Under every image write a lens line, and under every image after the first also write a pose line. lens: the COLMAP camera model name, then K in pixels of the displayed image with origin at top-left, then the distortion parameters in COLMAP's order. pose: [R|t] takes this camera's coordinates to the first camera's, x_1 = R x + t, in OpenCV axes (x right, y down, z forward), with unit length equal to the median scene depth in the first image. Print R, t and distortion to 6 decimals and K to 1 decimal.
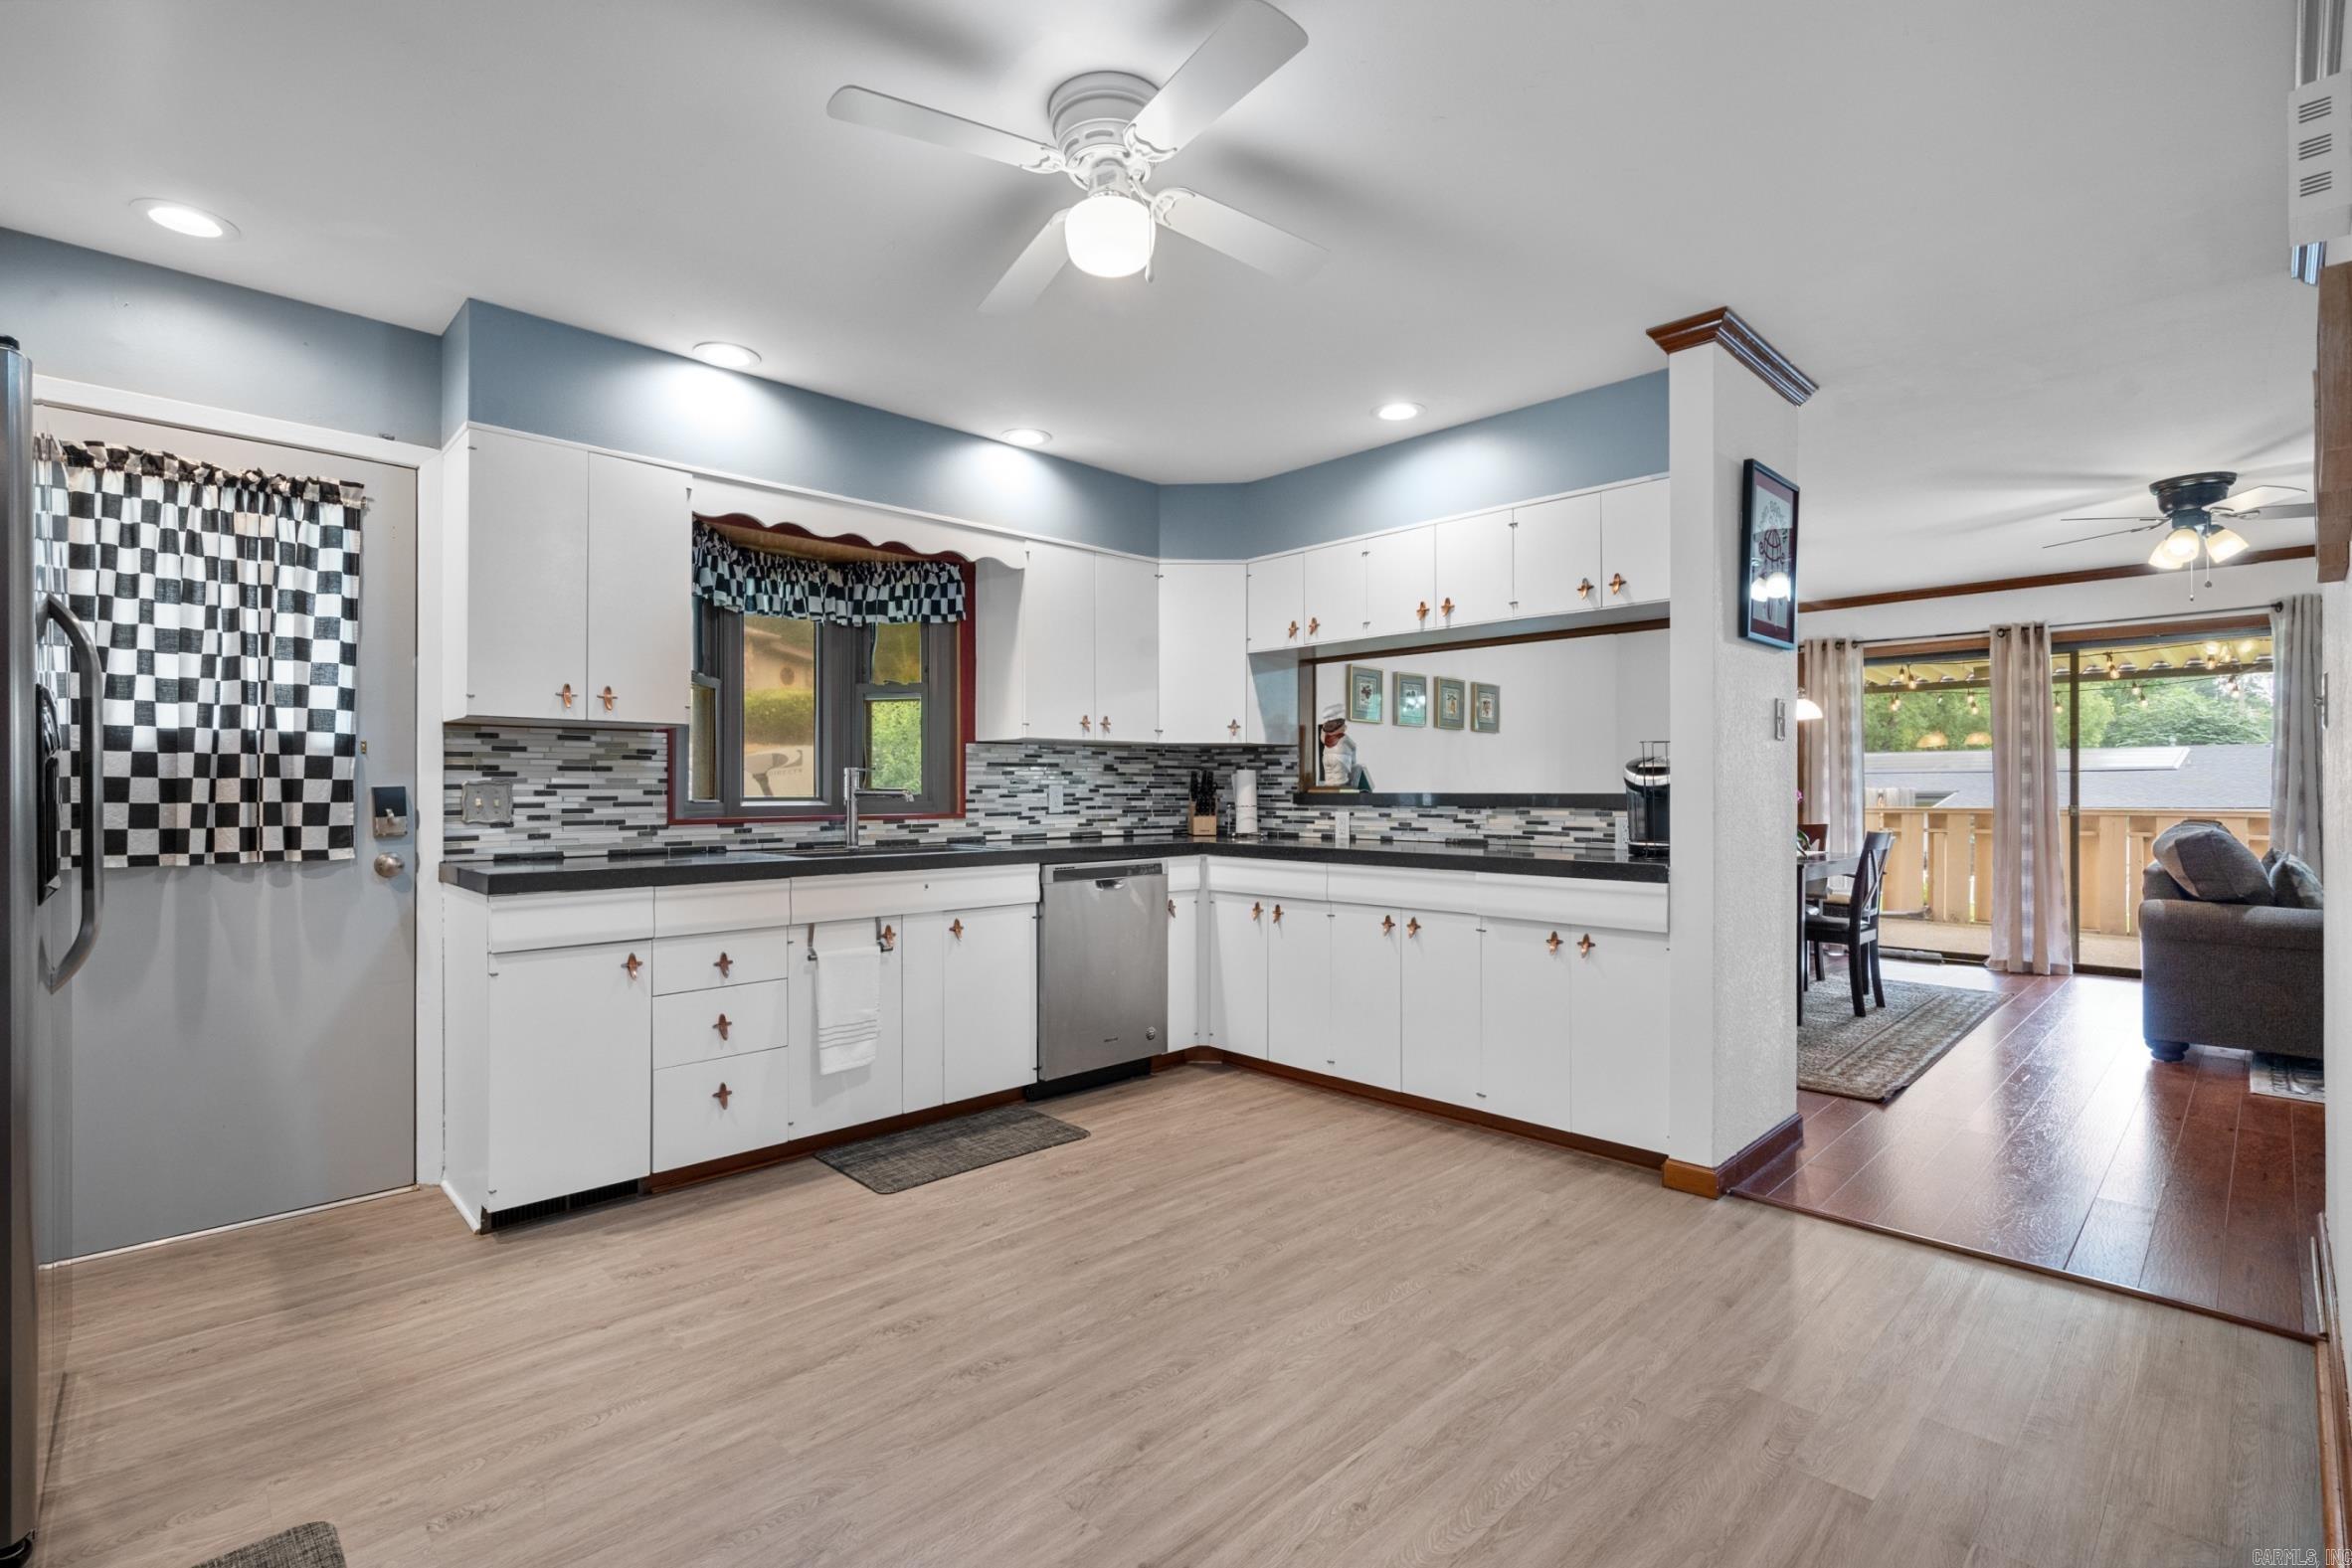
lens RADIAL K [[1080.9, 0, 1164.1], [0, 1080.9, 783.1], [0, 0, 1]] dist [-0.005216, 0.004427]
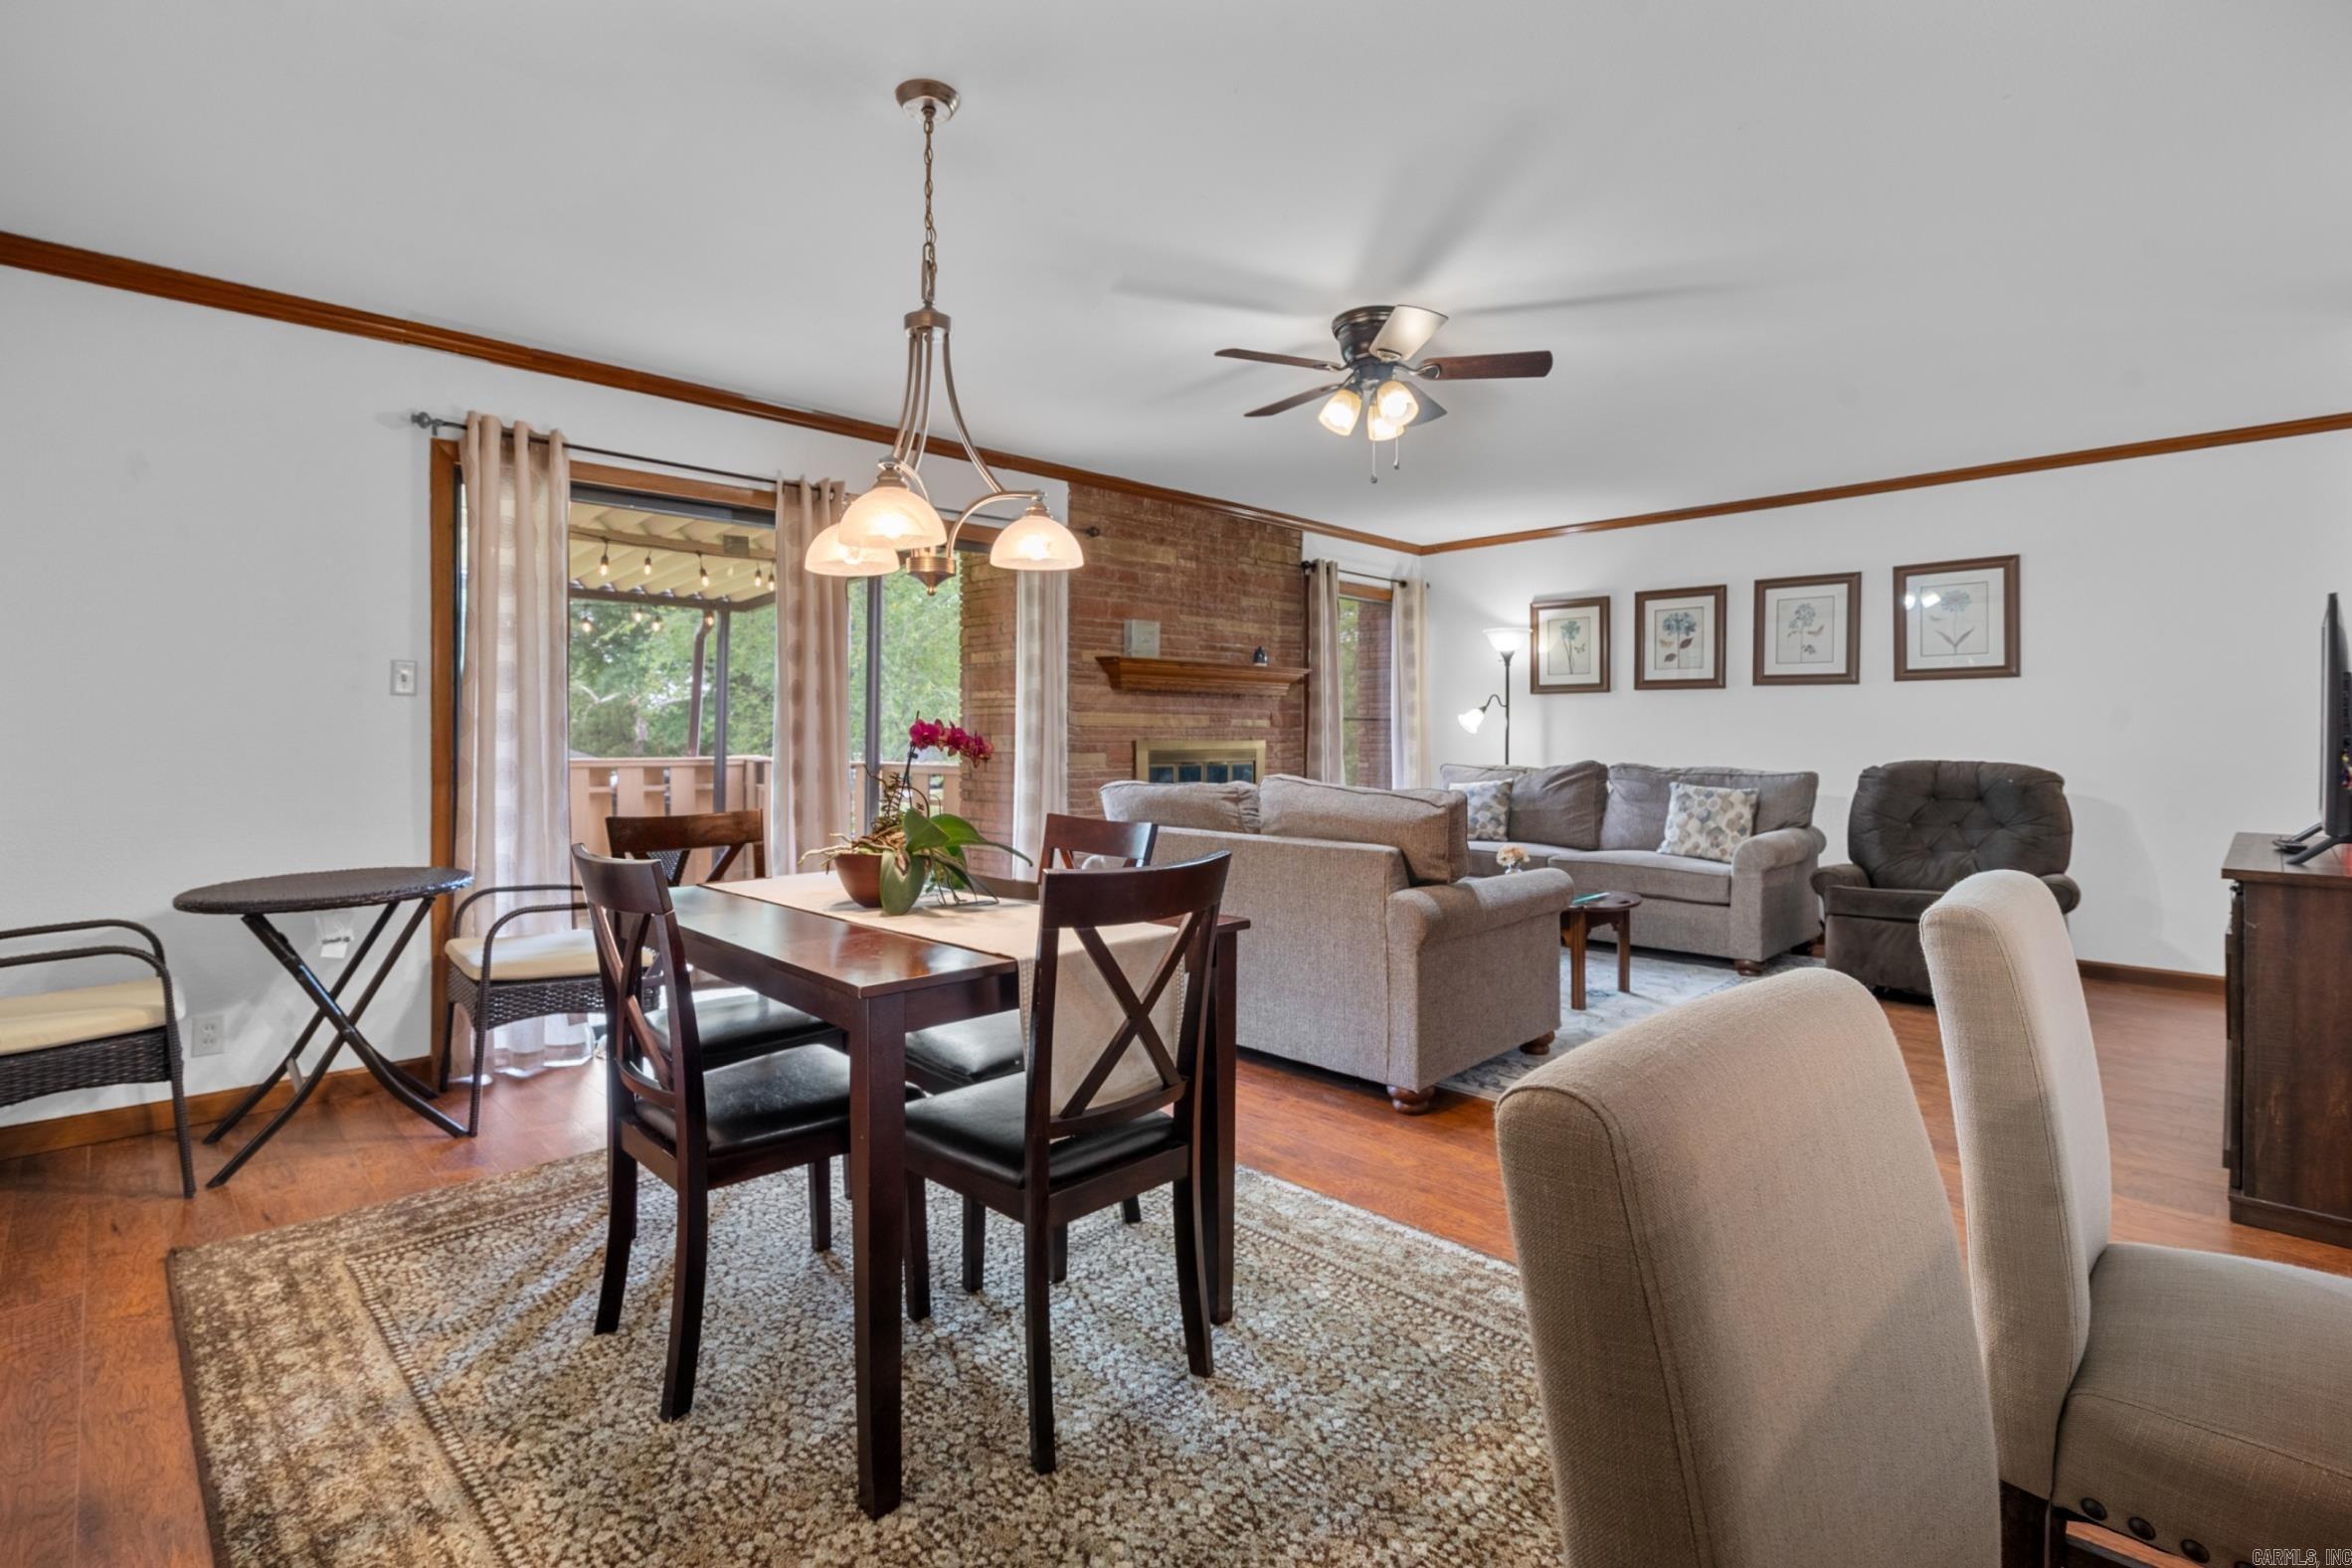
lens RADIAL K [[1080.9, 0, 1185.8], [0, 1080.9, 746.3], [0, 0, 1]] dist [-0.005216, 0.004427]
pose [[-0.018638, -0.009300, 0.999783, 0.236176], [-0.007511, 0.999930, 0.009162, 0.008260], [-0.999798, -0.007339, -0.018707, 1.330606]]
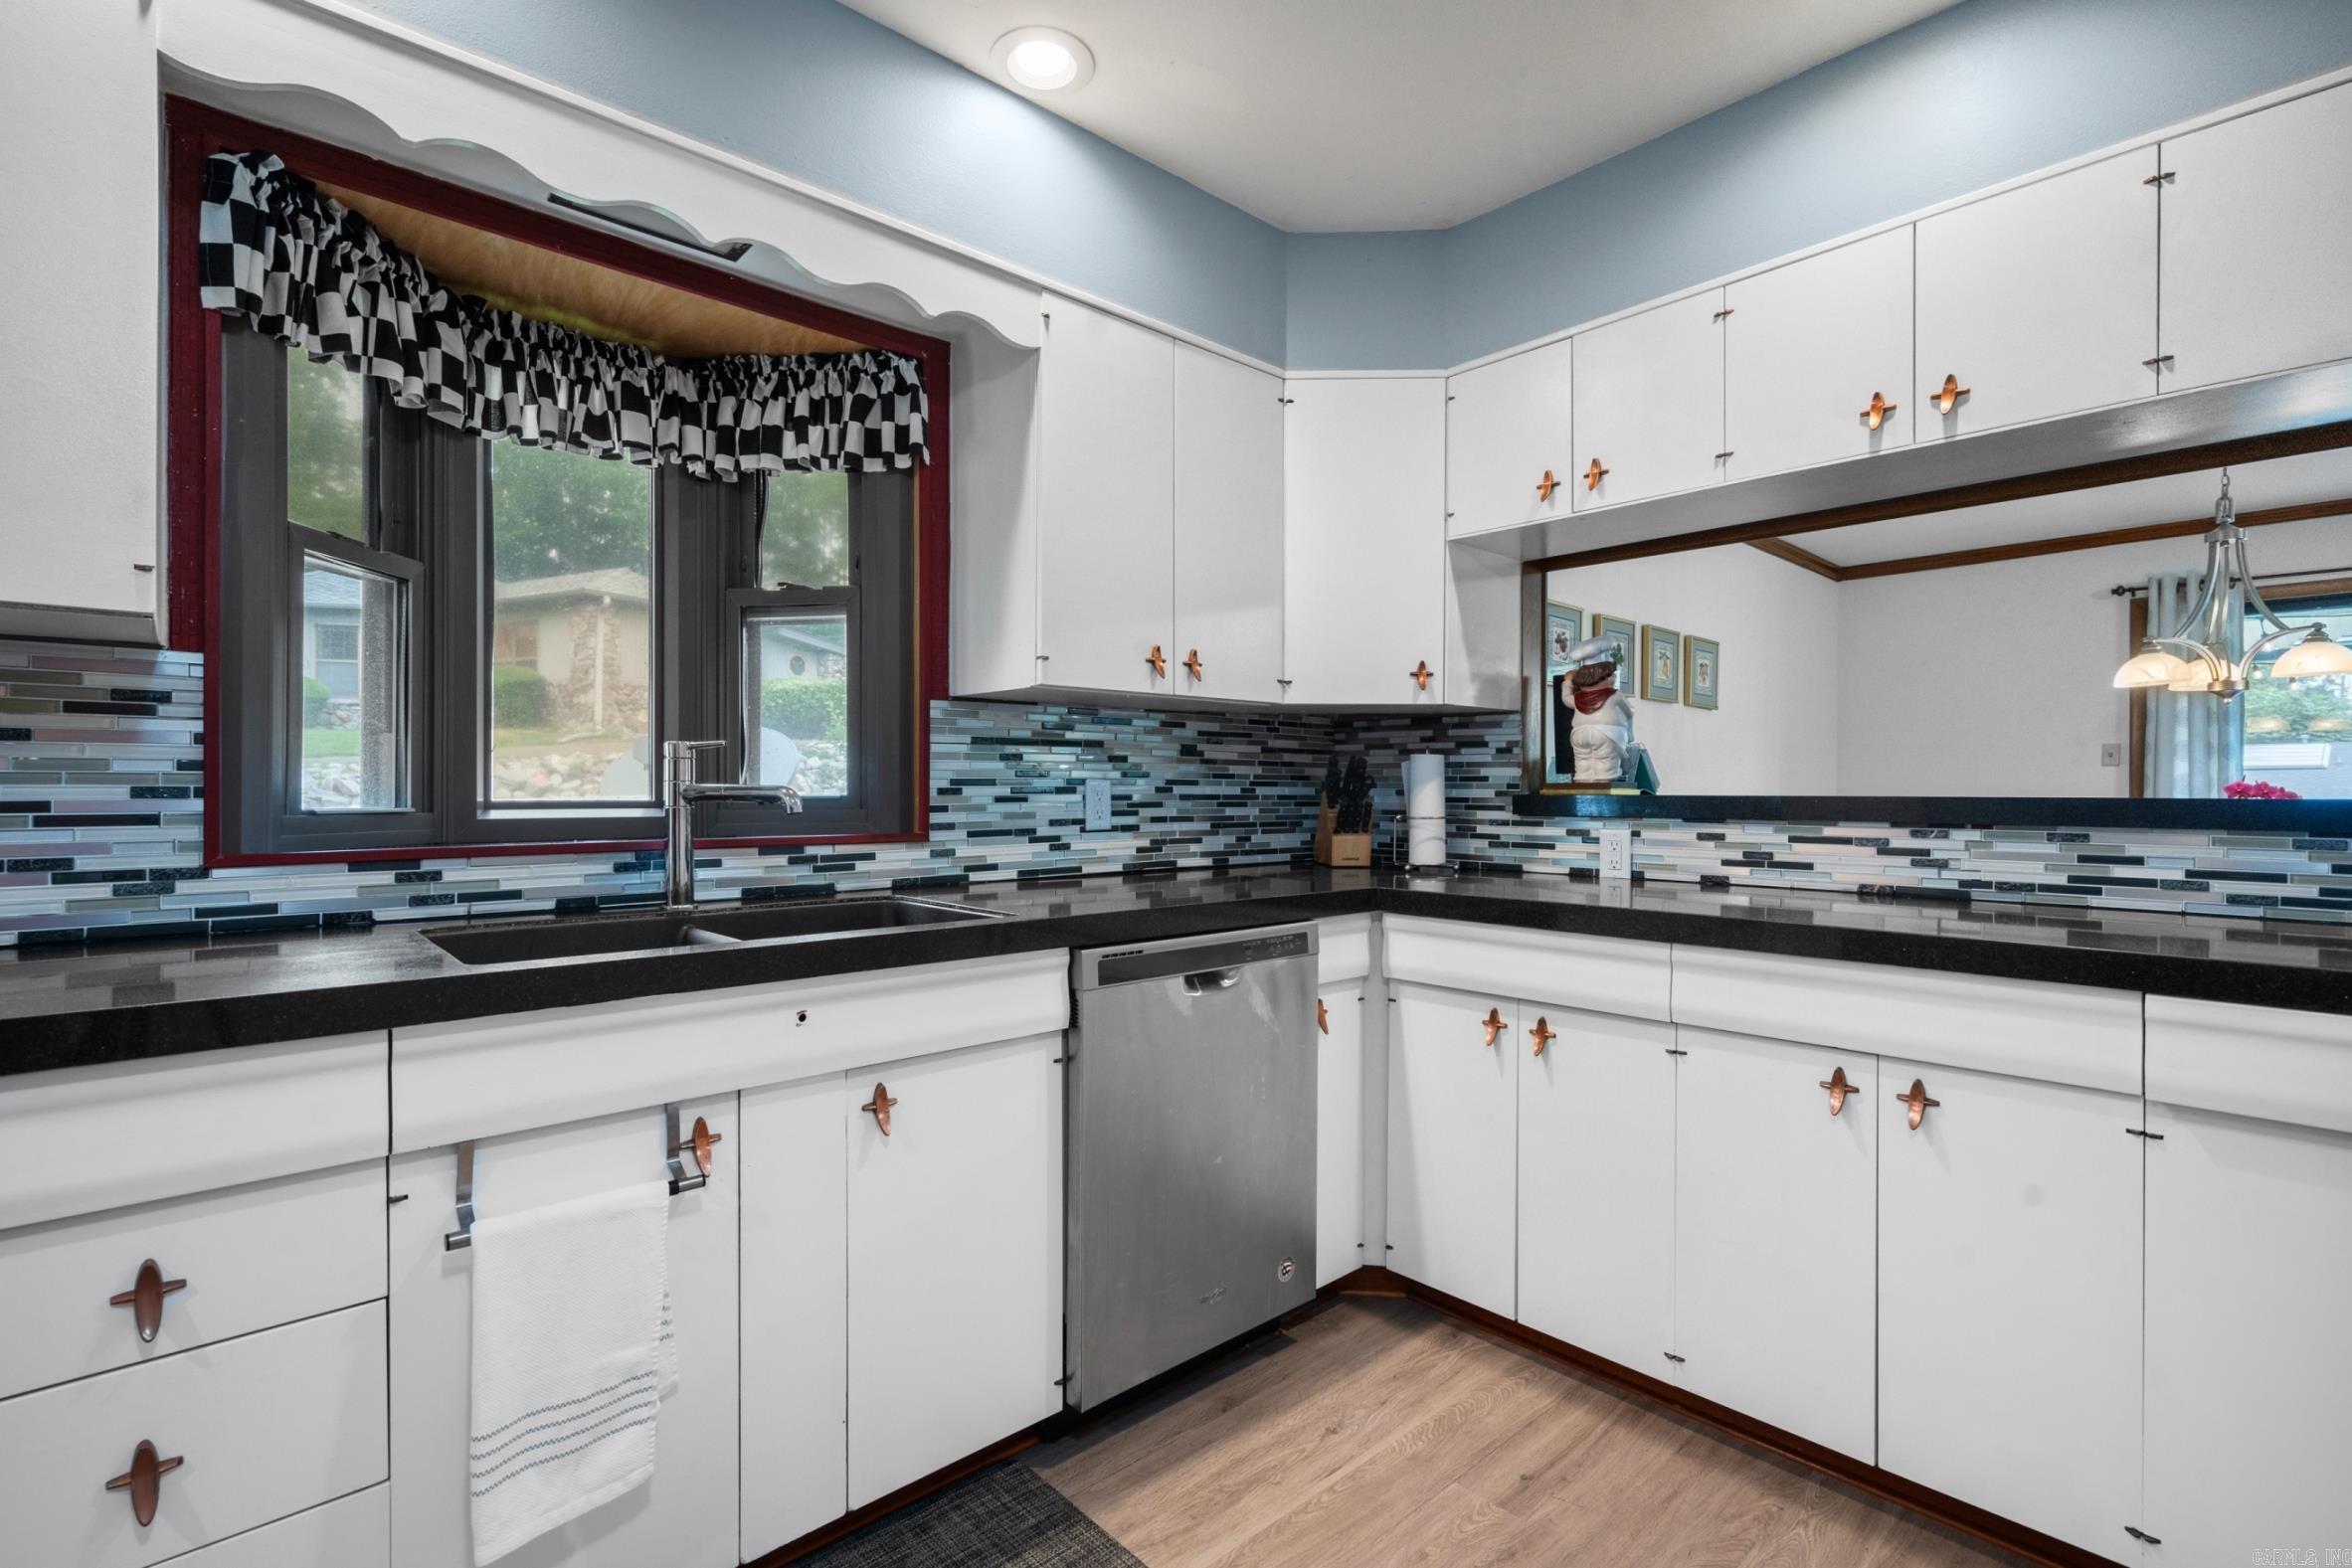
lens RADIAL K [[1080.9, 0, 1158.4], [0, 1080.9, 788.5], [0, 0, 1]] dist [-0.005216, 0.004427]
pose [[0.999551, 0.002529, -0.029846, -0.061242], [-0.002346, 0.999978, 0.006164, 0.003256], [0.029861, -0.006091, 0.999535, 0.519547]]
